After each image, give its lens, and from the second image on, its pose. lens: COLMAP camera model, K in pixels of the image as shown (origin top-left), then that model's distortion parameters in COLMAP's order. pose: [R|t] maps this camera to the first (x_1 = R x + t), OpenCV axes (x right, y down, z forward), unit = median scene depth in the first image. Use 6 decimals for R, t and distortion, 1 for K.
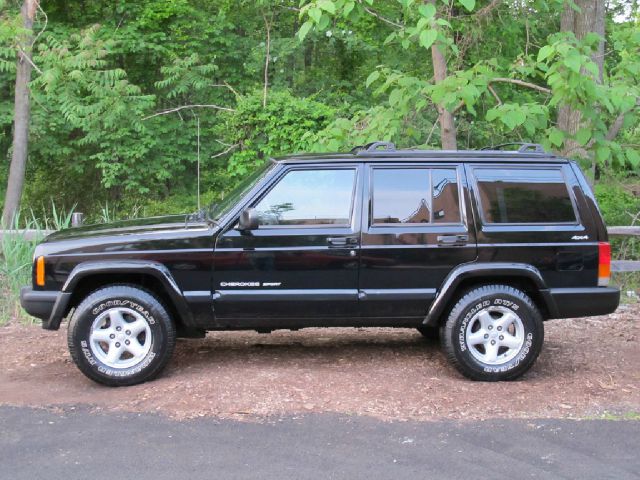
lens RADIAL K [[884.6, 0, 307.8], [0, 884.6, 254.6], [0, 0, 1]] dist [-0.034732, 0.000000]
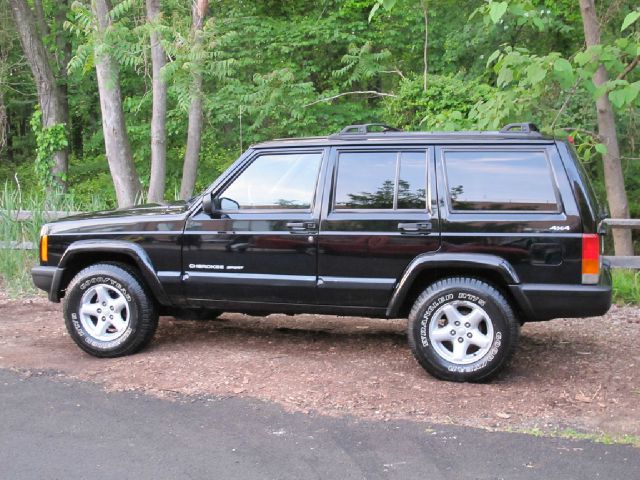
lens RADIAL K [[877.4, 0, 316.3], [0, 877.4, 237.2], [0, 0, 1]] dist [-0.041501, 0.000000]
pose [[0.934573, 0.023597, -0.354987, 0.396557], [-0.024798, 0.999692, 0.001167, -0.005017], [0.354905, 0.007712, 0.934870, 0.090339]]
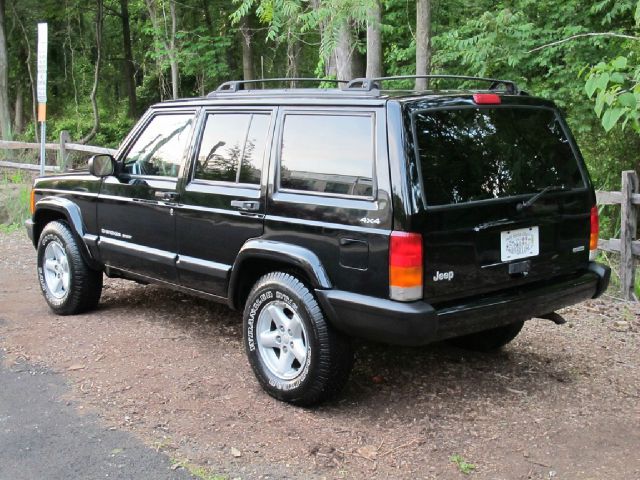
lens RADIAL K [[881.7, 0, 321.5], [0, 881.7, 236.7], [0, 0, 1]] dist [-0.026869, 0.000000]
pose [[0.614800, 0.113992, -0.780402, 0.809992], [-0.071854, 0.993480, 0.088510, -0.063702], [0.785403, 0.001660, 0.618982, 0.570241]]
